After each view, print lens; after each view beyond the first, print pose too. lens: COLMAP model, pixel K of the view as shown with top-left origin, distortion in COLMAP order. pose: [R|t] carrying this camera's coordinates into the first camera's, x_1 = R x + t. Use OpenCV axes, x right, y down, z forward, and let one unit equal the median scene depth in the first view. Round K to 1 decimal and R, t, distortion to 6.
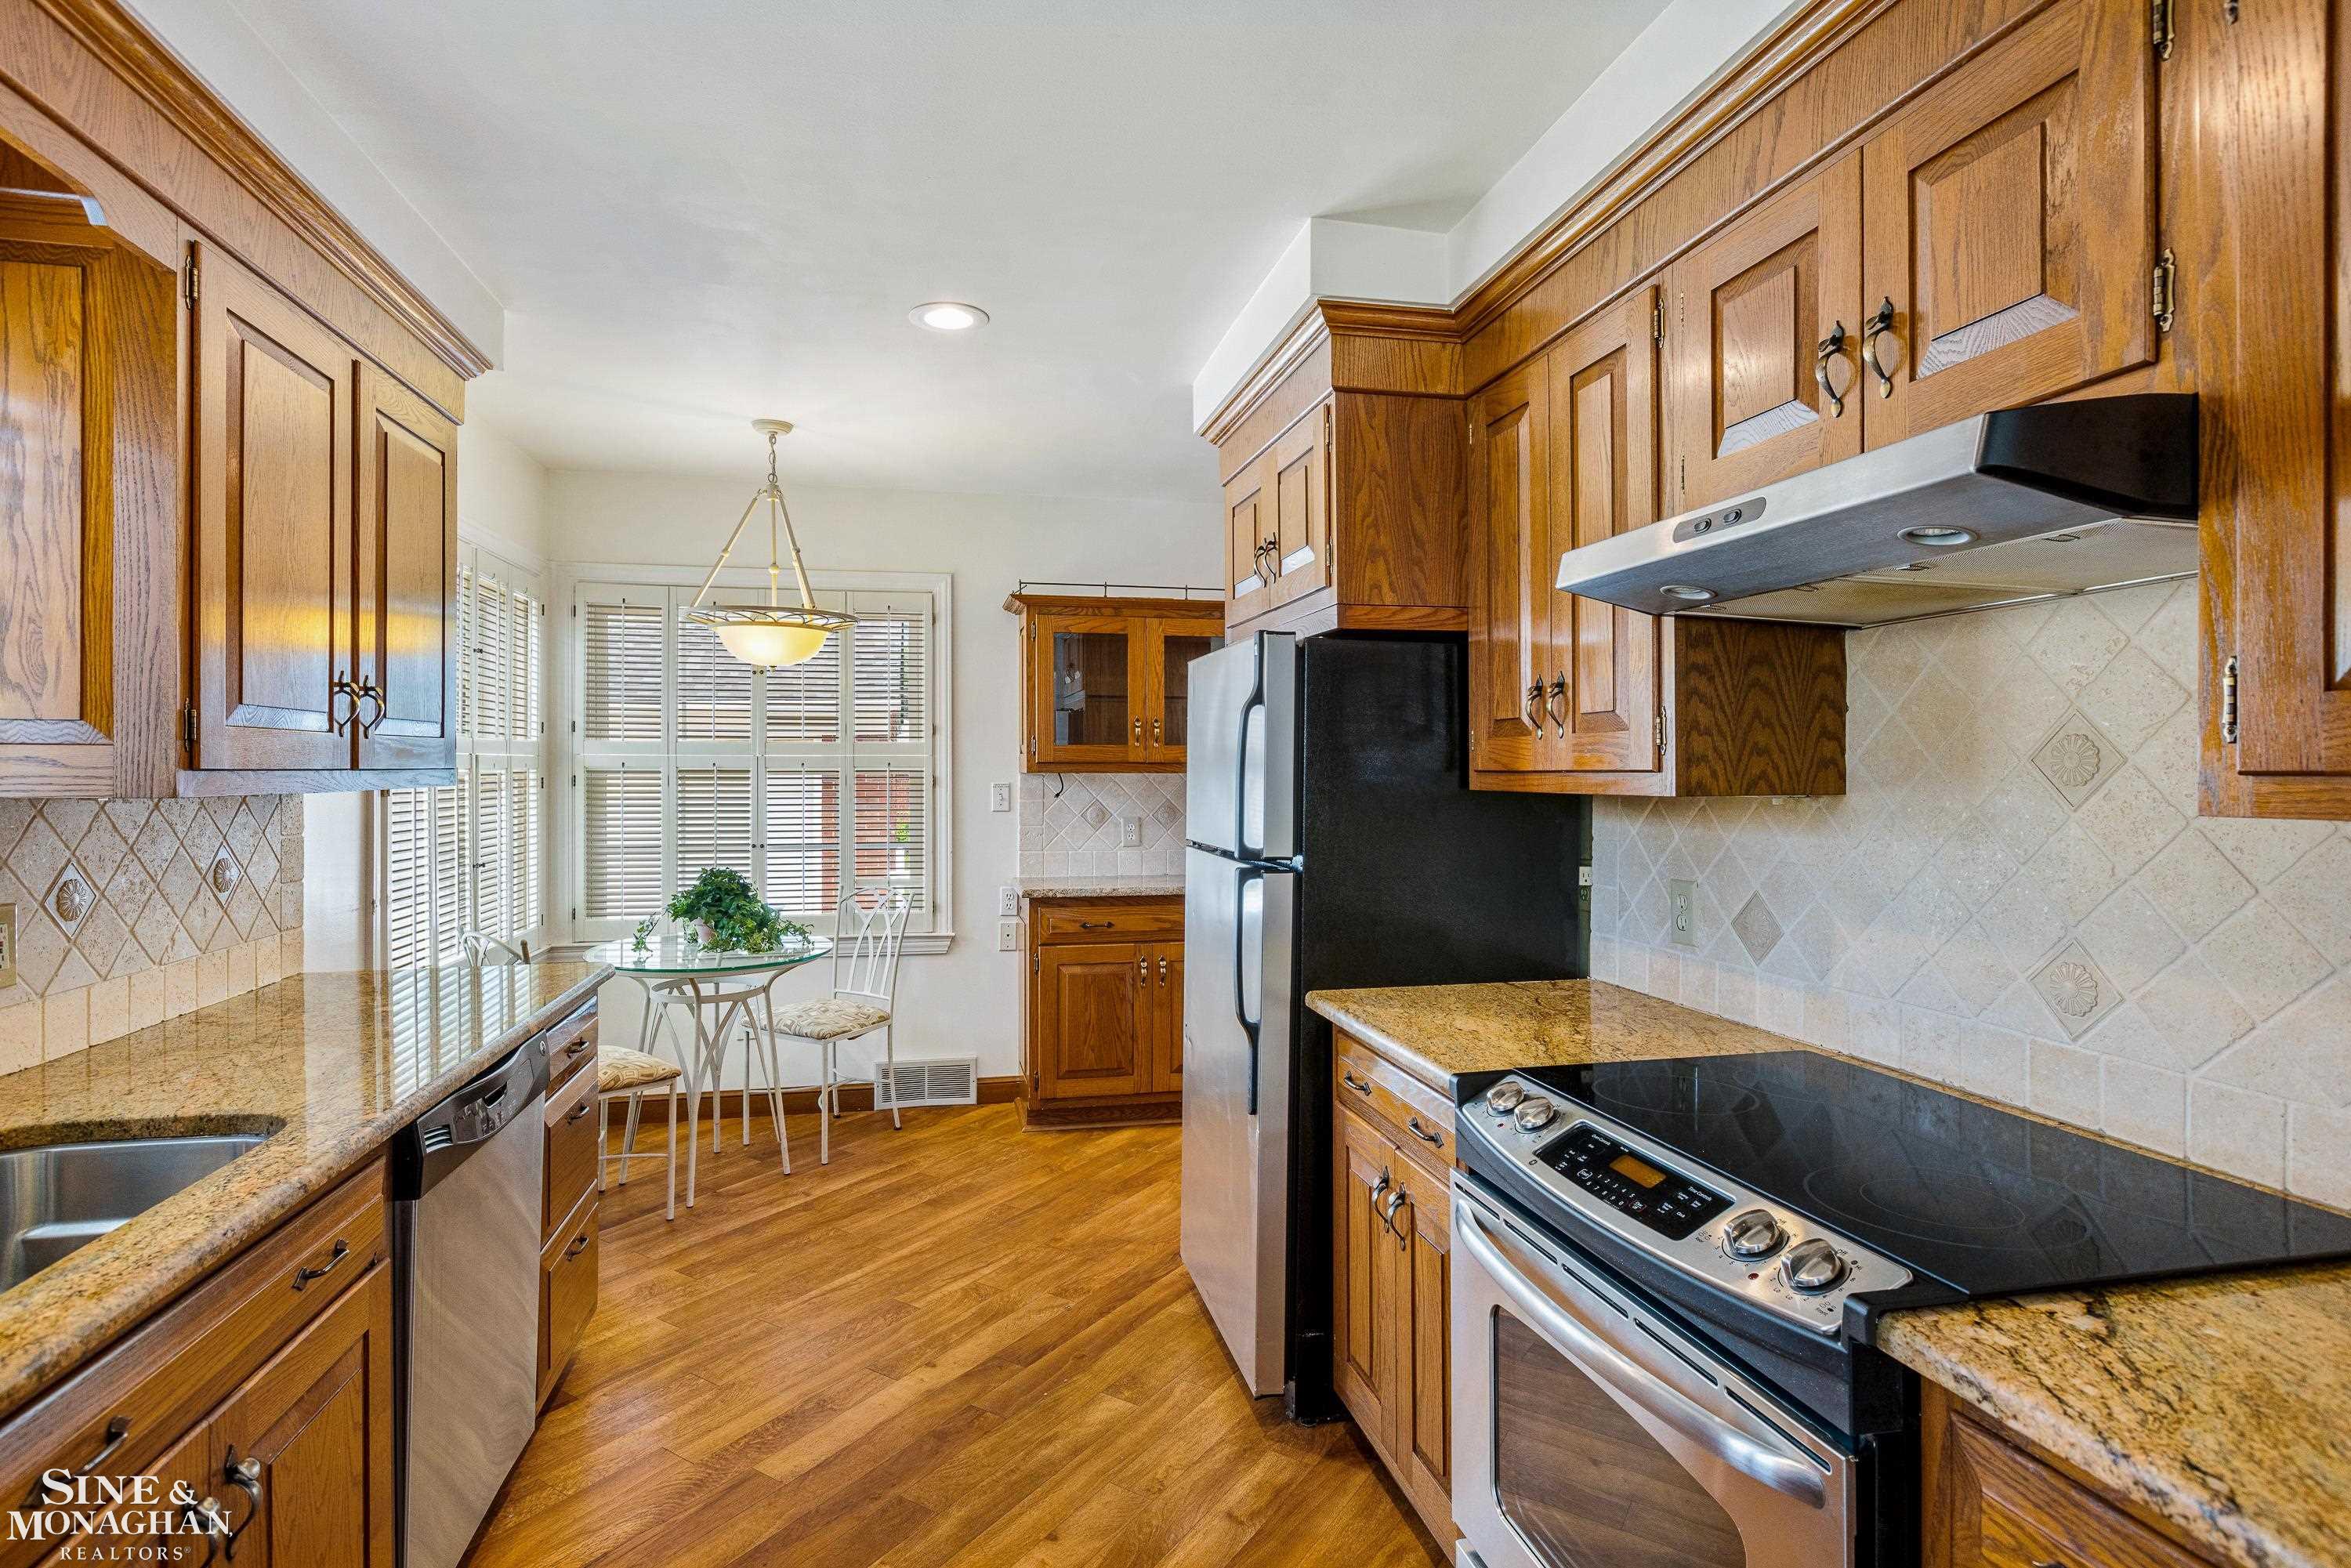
lens RADIAL K [[1188.1, 0, 1181.7], [0, 1188.1, 773.3], [0, 0, 1]] dist [-0.002970, -0.000892]
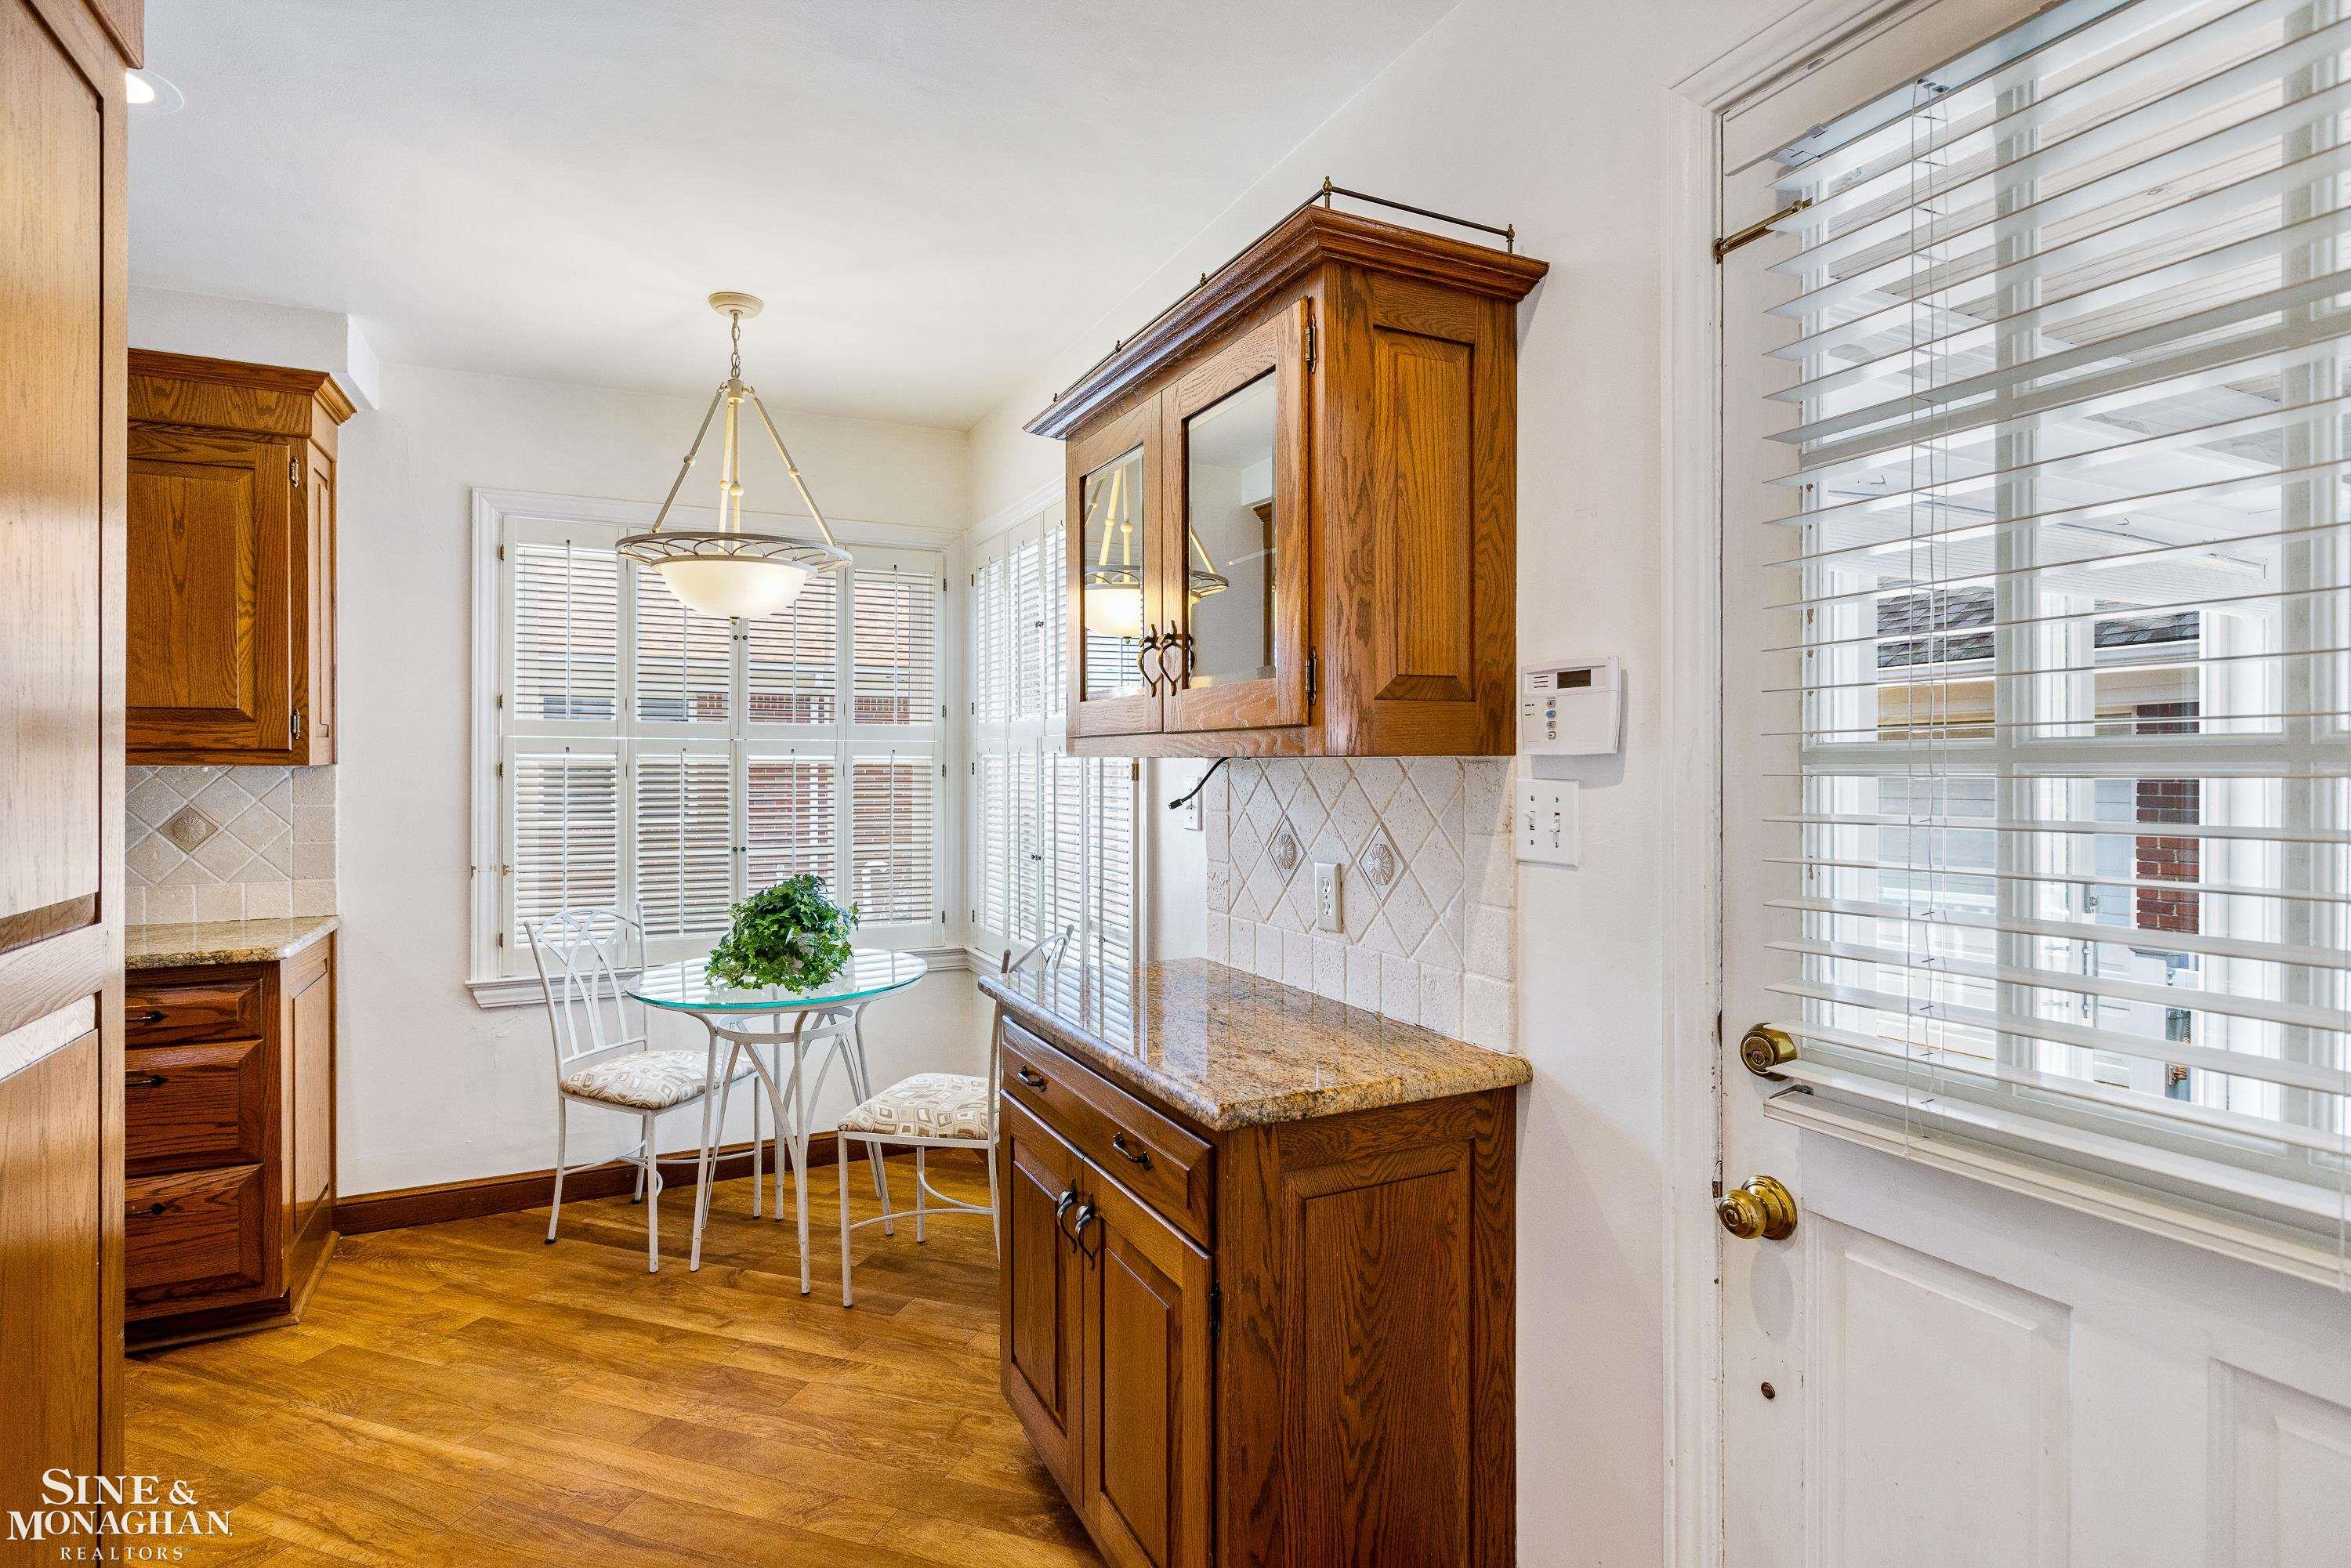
lens RADIAL K [[1188.1, 0, 1176.0], [0, 1188.1, 782.1], [0, 0, 1]] dist [-0.002970, -0.000892]
pose [[0.221581, 0.019985, -0.974937, 0.468173], [0.000013, 0.999790, 0.020497, 0.000918], [0.975142, -0.004554, 0.221535, 1.128822]]
